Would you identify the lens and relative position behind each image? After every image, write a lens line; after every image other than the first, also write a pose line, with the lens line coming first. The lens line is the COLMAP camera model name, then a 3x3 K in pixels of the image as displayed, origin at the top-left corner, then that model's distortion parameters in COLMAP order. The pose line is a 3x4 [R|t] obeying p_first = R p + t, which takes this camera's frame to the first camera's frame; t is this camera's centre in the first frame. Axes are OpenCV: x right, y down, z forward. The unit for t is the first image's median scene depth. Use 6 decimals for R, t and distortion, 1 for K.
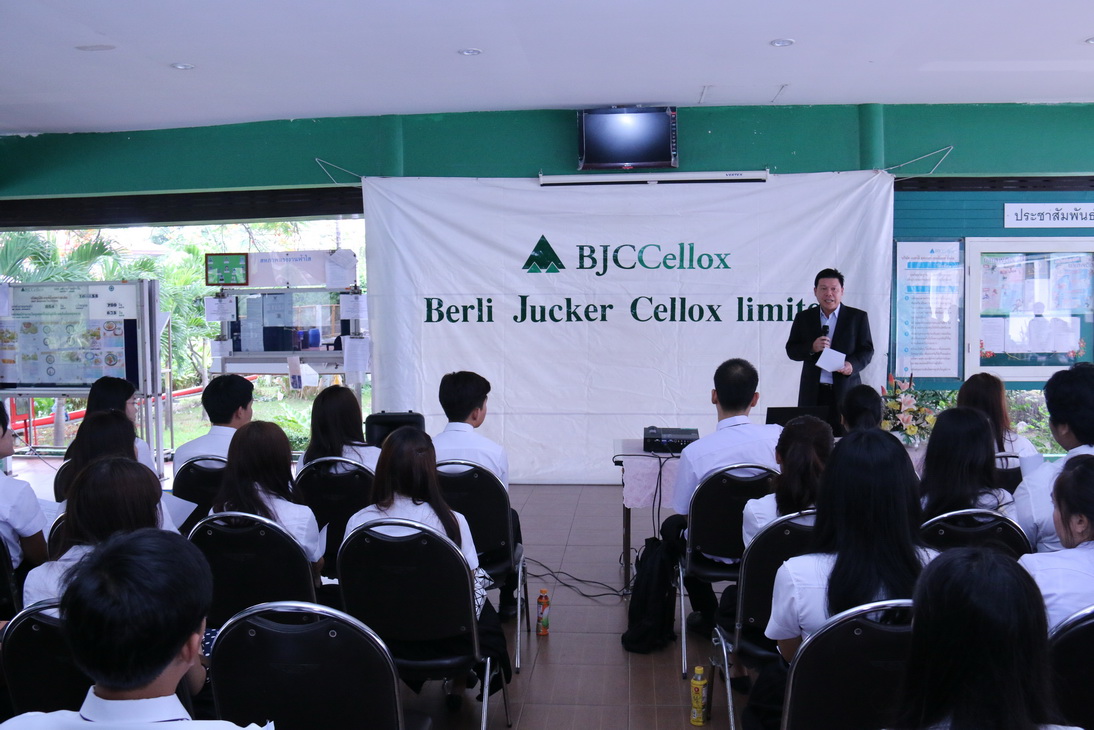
lens RADIAL K [[896.2, 0, 547.2], [0, 896.2, 357.0], [0, 0, 1]] dist [-0.094947, 0.014259]
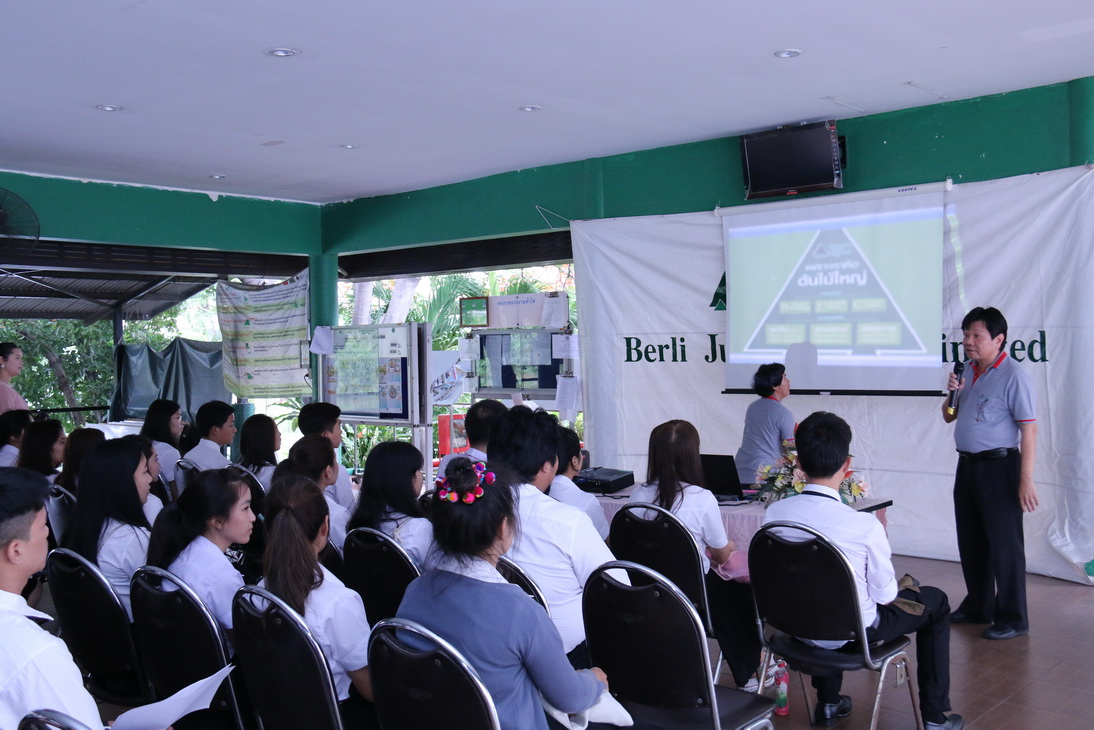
lens RADIAL K [[1083.7, 0, 546.7], [0, 1083.7, 369.5], [0, 0, 1]] dist [0.041637, 0.000000]
pose [[0.819249, 0.008473, -0.573375, 0.487772], [-0.026115, 0.999405, -0.022546, -0.000429], [0.572842, 0.033445, 0.818983, -0.043918]]
